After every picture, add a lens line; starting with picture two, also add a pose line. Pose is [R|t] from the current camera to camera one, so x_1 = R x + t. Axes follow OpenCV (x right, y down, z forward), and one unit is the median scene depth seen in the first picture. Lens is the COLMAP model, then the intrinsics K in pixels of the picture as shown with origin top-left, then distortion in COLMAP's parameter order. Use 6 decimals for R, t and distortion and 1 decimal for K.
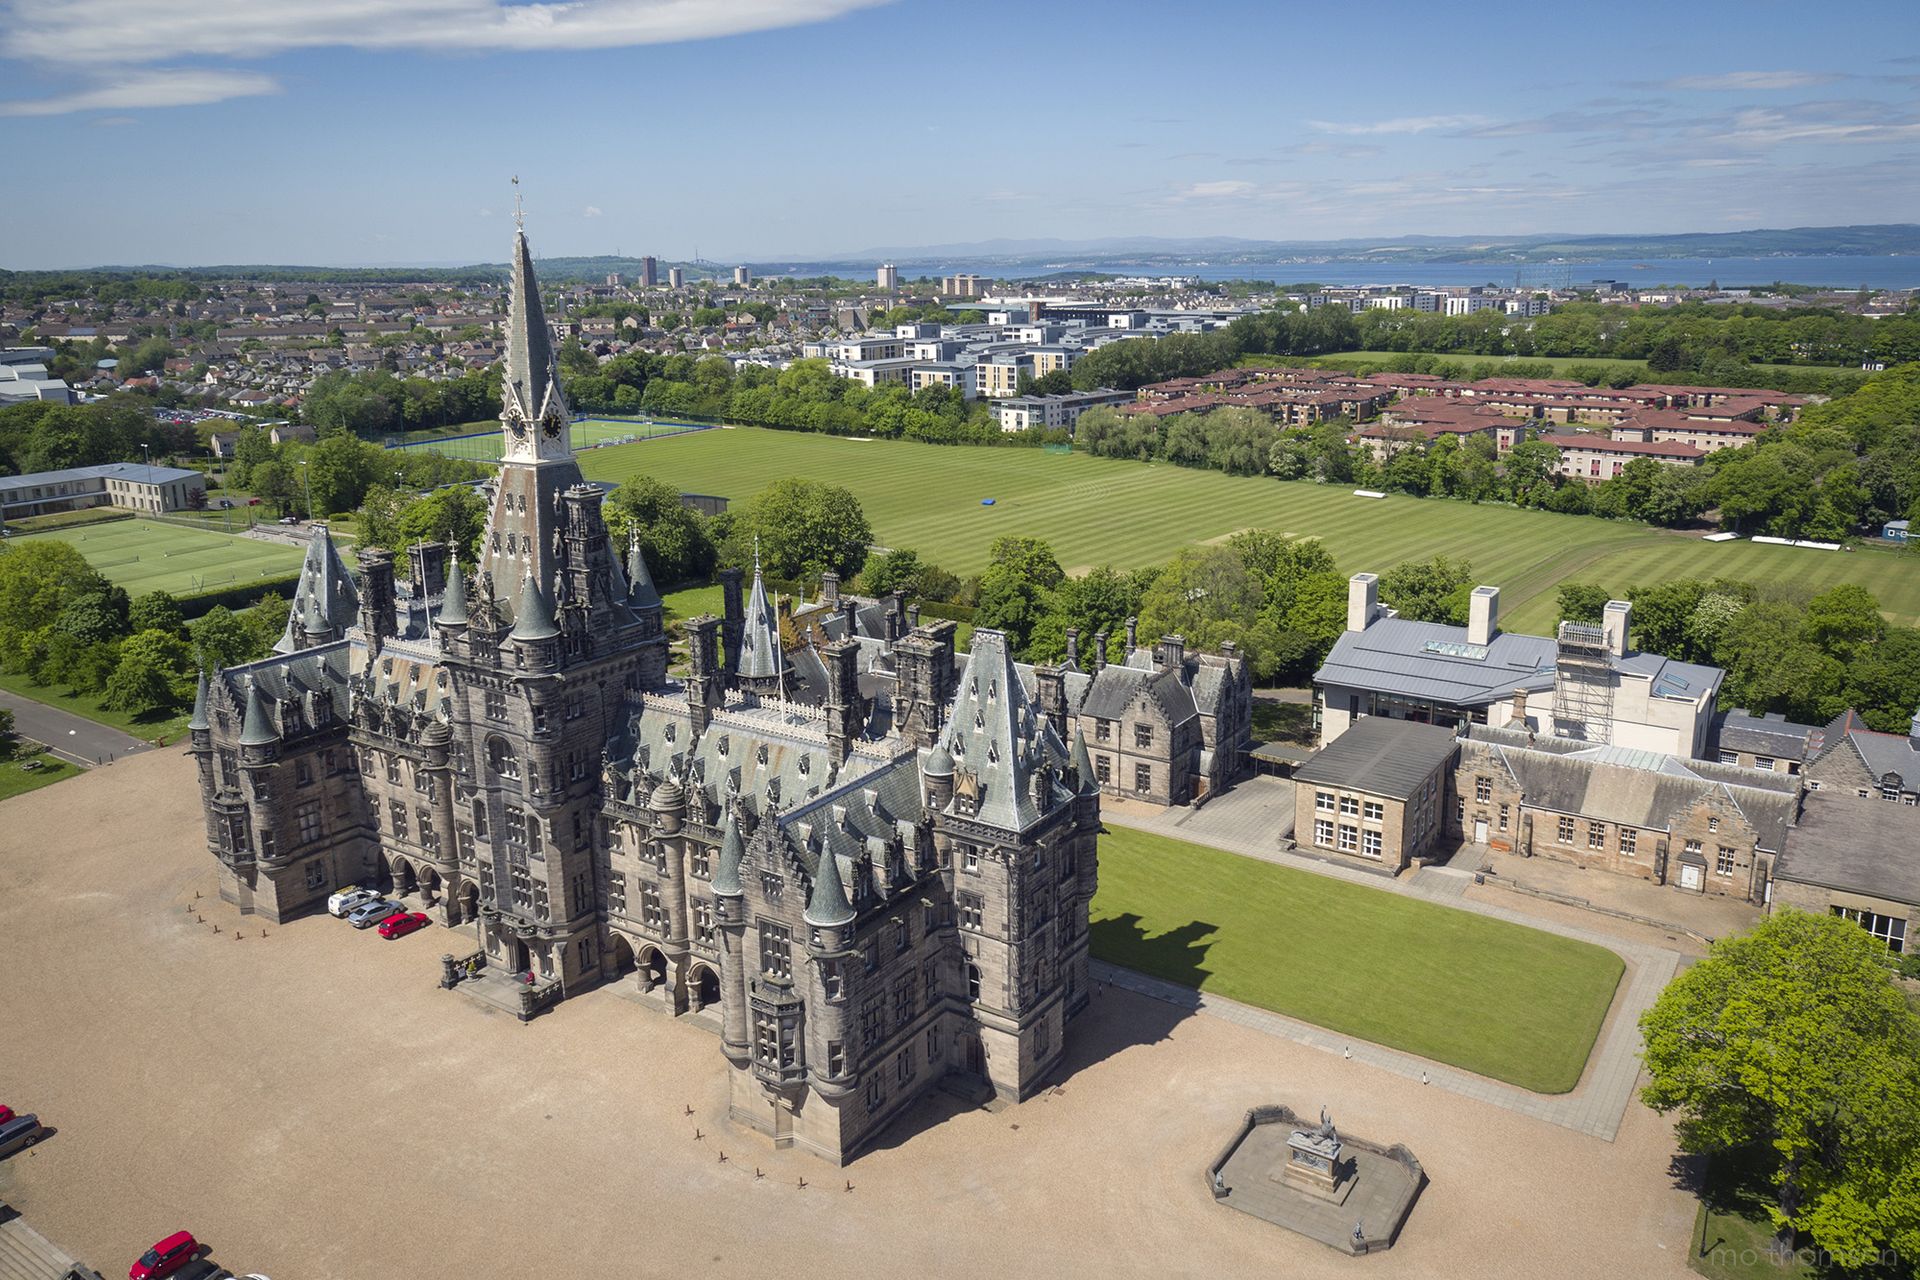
lens RADIAL K [[1401.4, 0, 967.0], [0, 1401.4, 583.0], [0, 0, 1]] dist [0.005444, -0.001476]
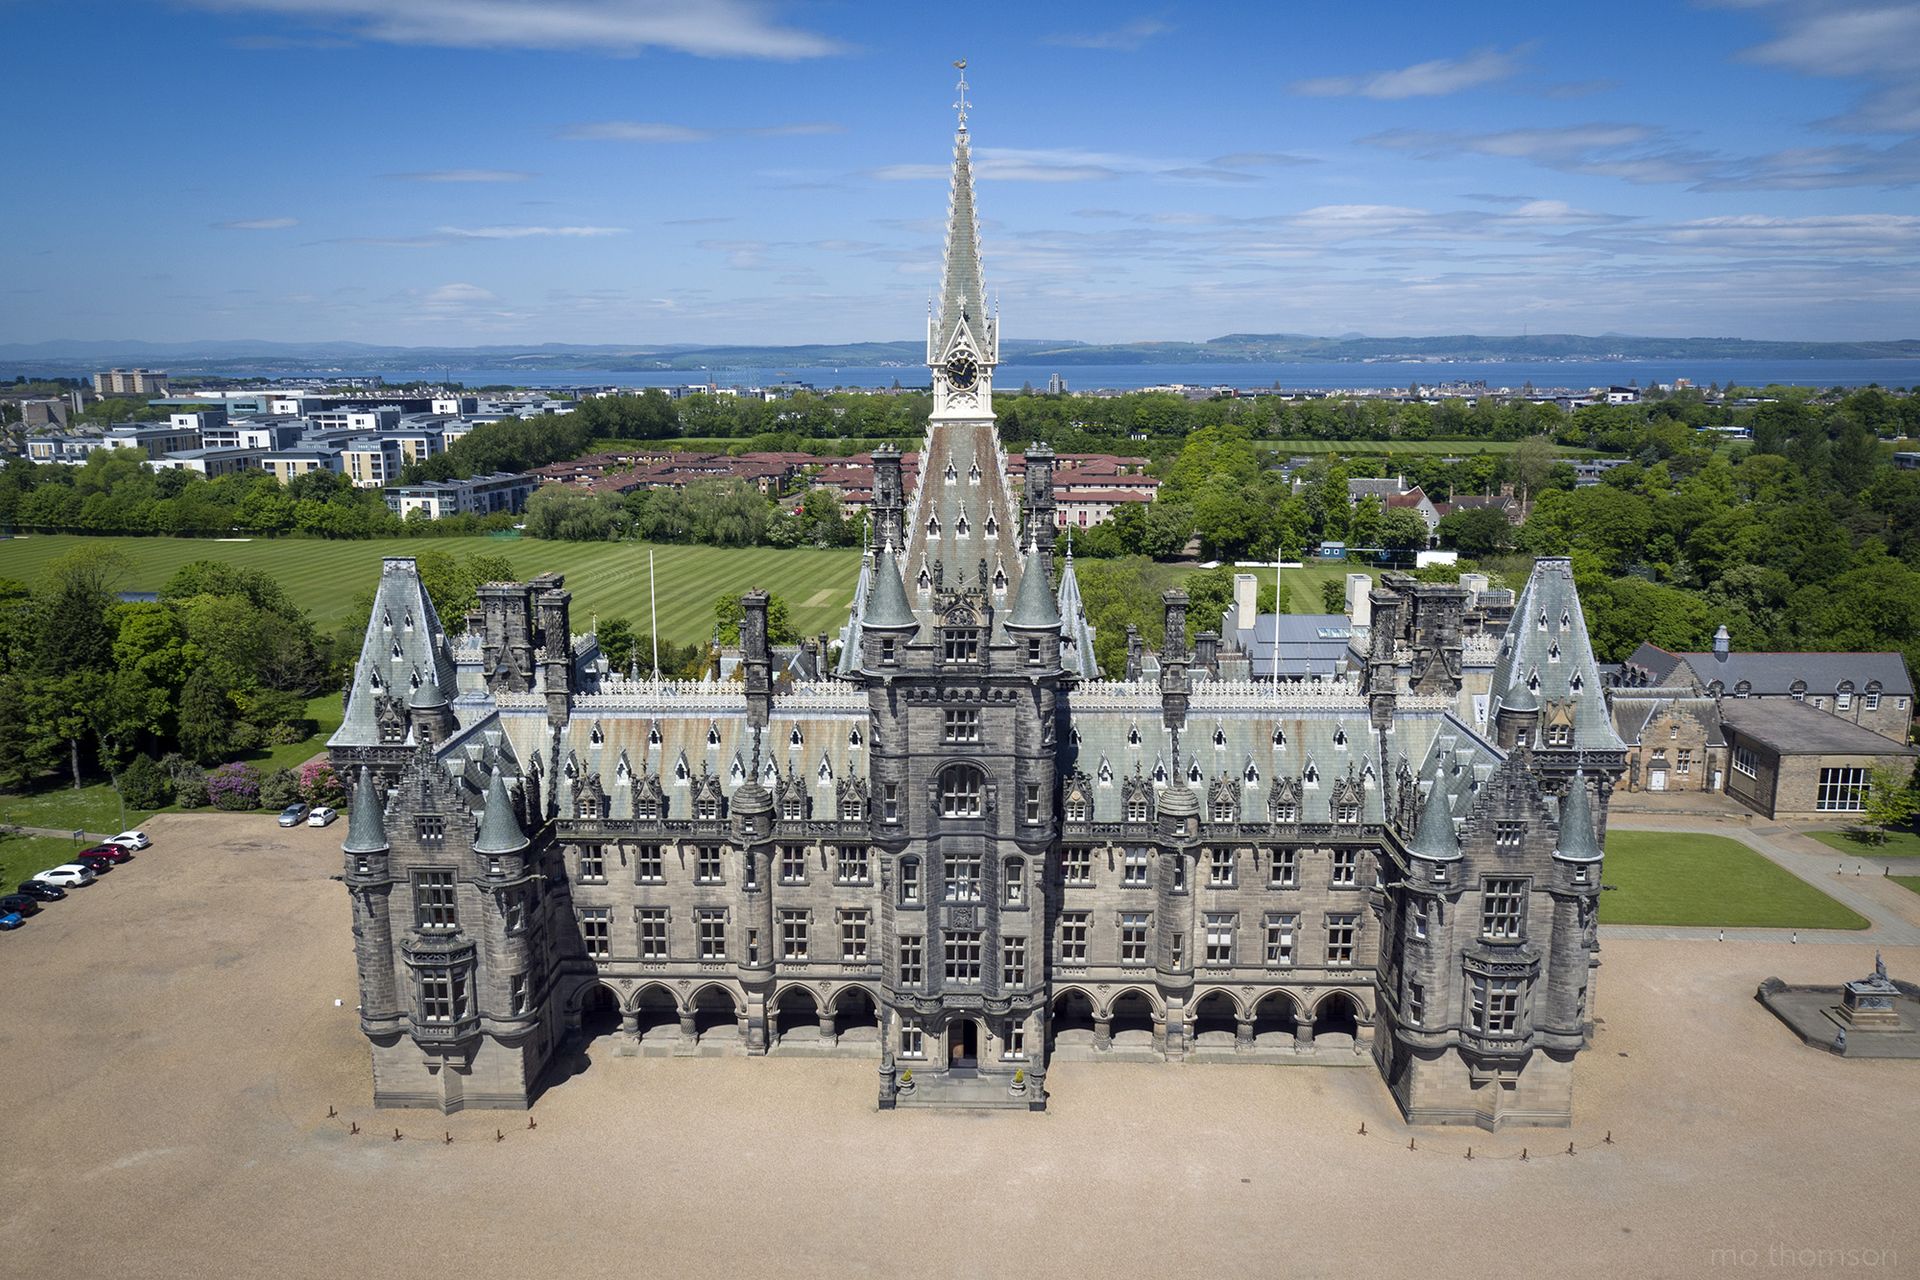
lens RADIAL K [[1459.8, 0, 960.0], [0, 1459.8, 640.0], [0, 0, 1]] dist [0.006568, 0.000552]
pose [[0.854951, -0.090726, 0.510712, -0.250293], [0.110770, 0.993806, -0.008887, 0.015635], [-0.506743, 0.064169, 0.859706, 0.095467]]
